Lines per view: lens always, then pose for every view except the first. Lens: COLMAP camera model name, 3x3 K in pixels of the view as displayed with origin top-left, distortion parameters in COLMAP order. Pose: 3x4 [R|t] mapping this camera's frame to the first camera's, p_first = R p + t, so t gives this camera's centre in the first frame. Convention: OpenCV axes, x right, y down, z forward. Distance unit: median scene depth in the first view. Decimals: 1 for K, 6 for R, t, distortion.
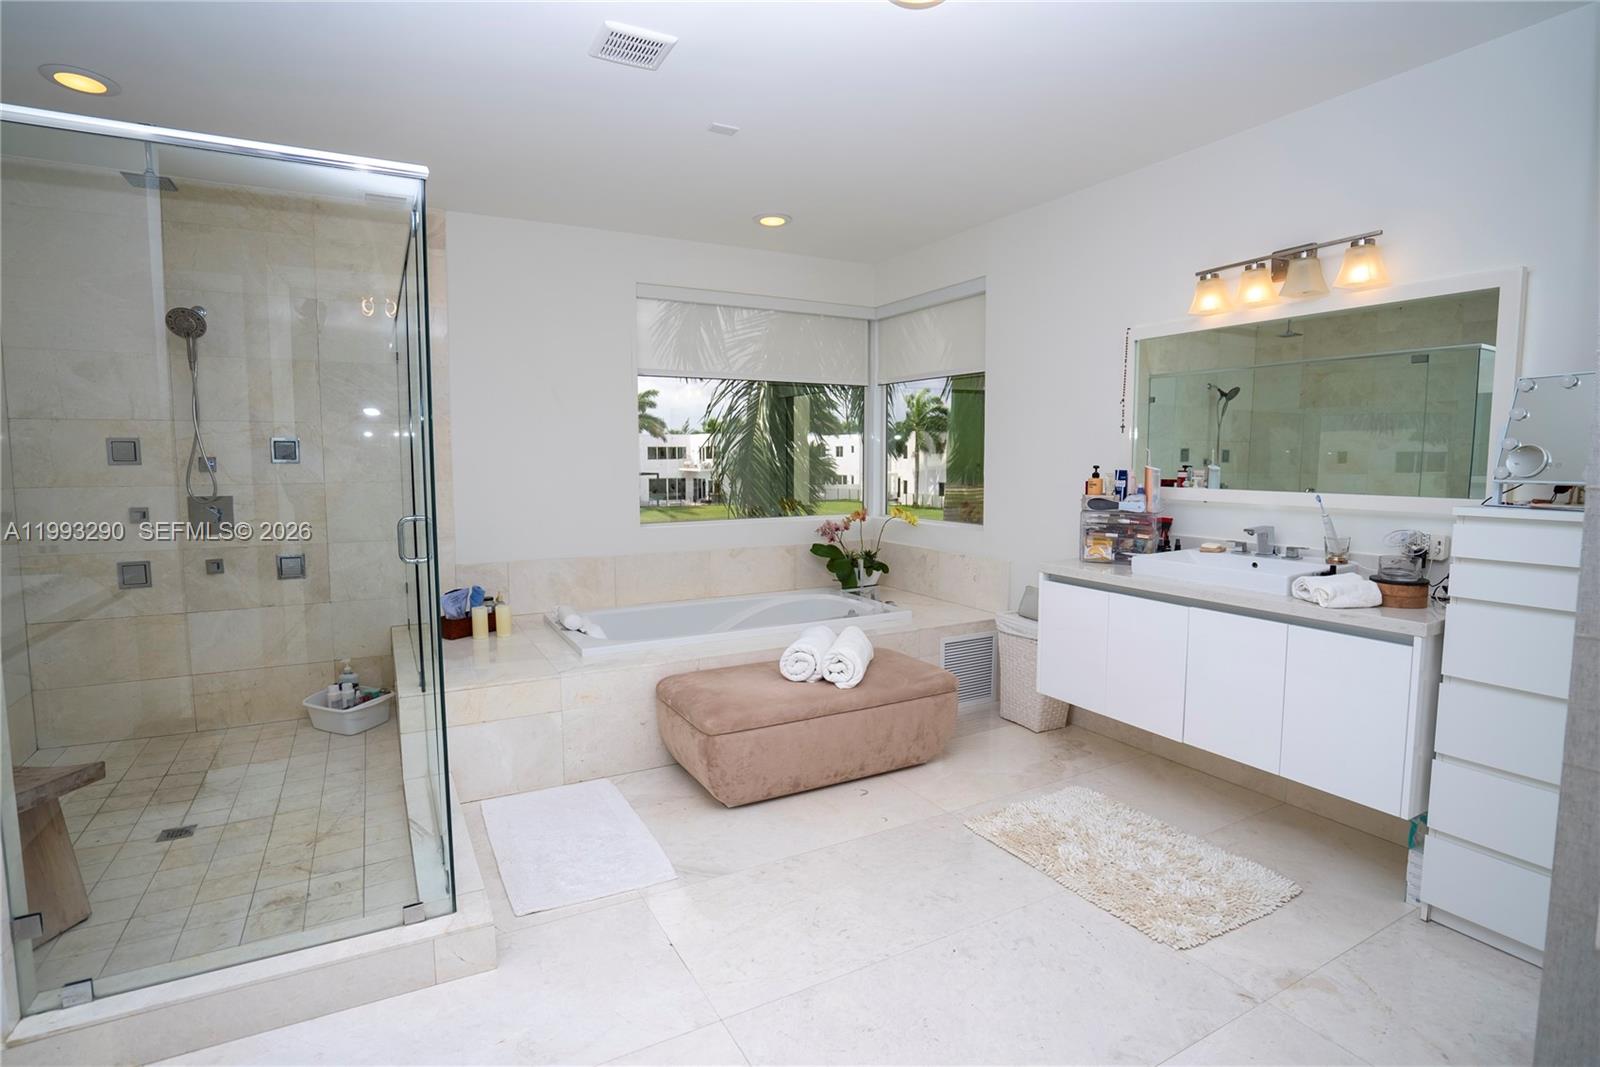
lens RADIAL K [[750.2, 0, 791.9], [0, 750.2, 528.9], [0, 0, 1]] dist [-0.032261, 0.011816]
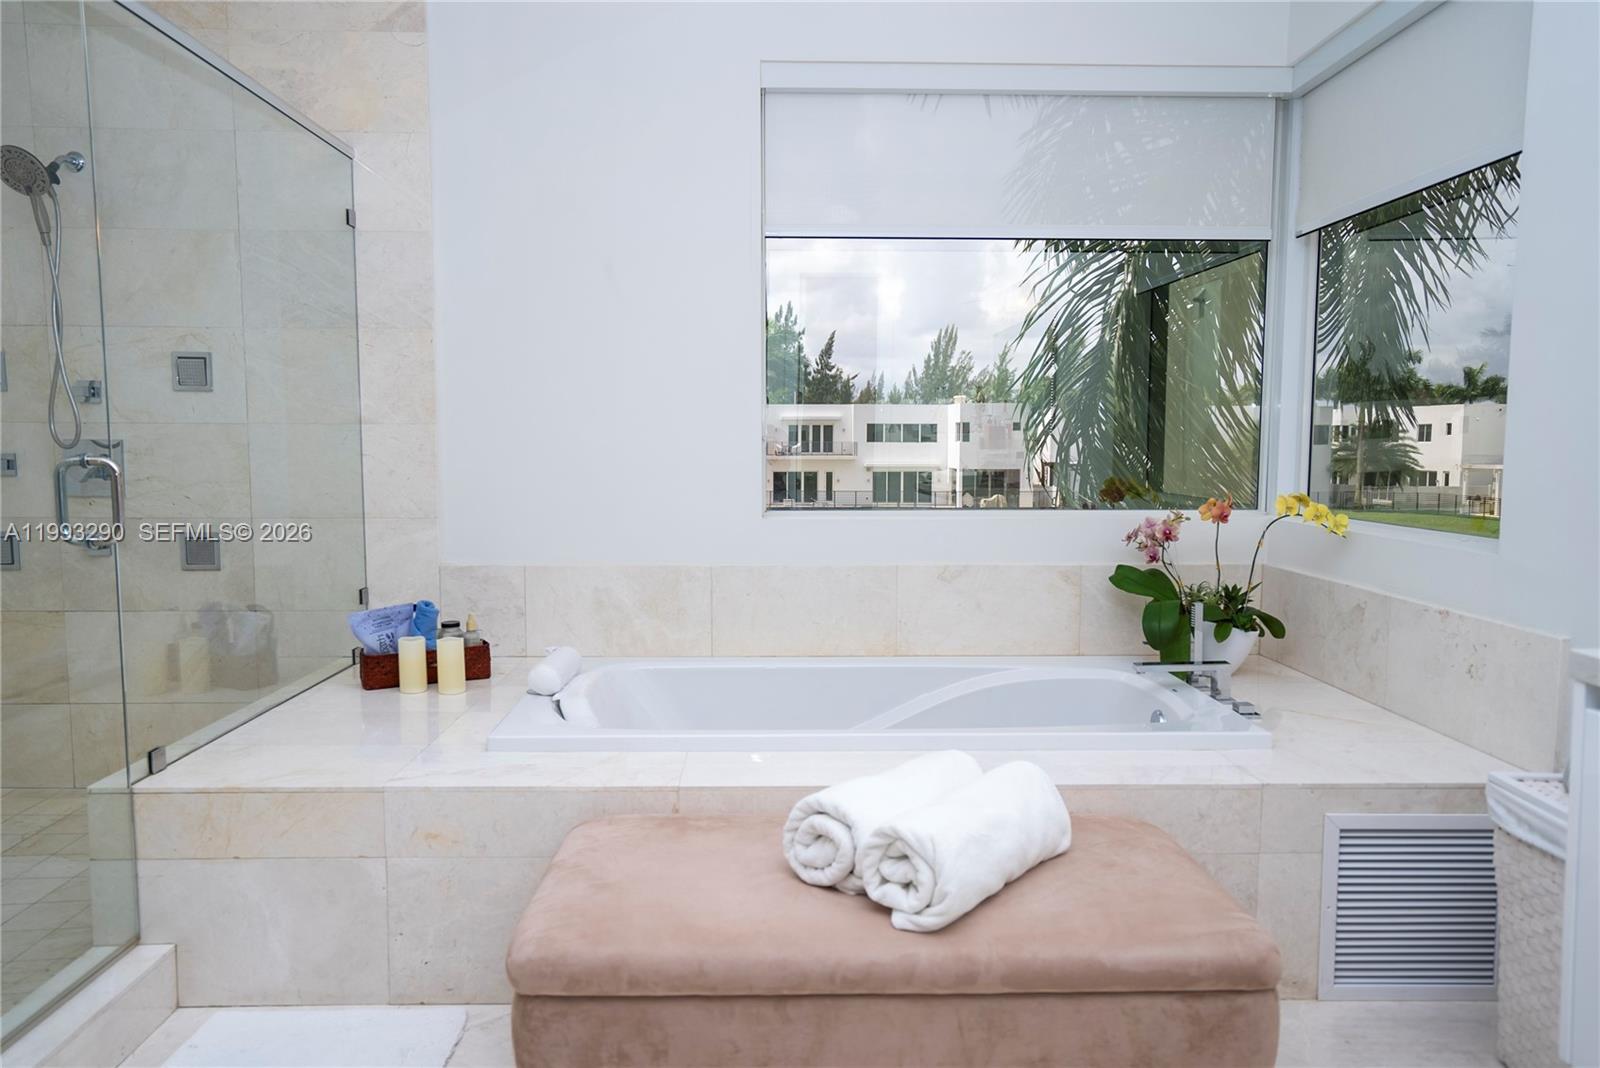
lens RADIAL K [[1059.5, 0, 805.8], [0, 1059.5, 534.4], [0, 0, 1]] dist [0.010515, 0.003925]
pose [[0.895204, 0.041630, -0.443707, 0.198320], [-0.045033, 0.998981, 0.002872, 0.008762], [0.443375, 0.017410, 0.896167, 0.377662]]
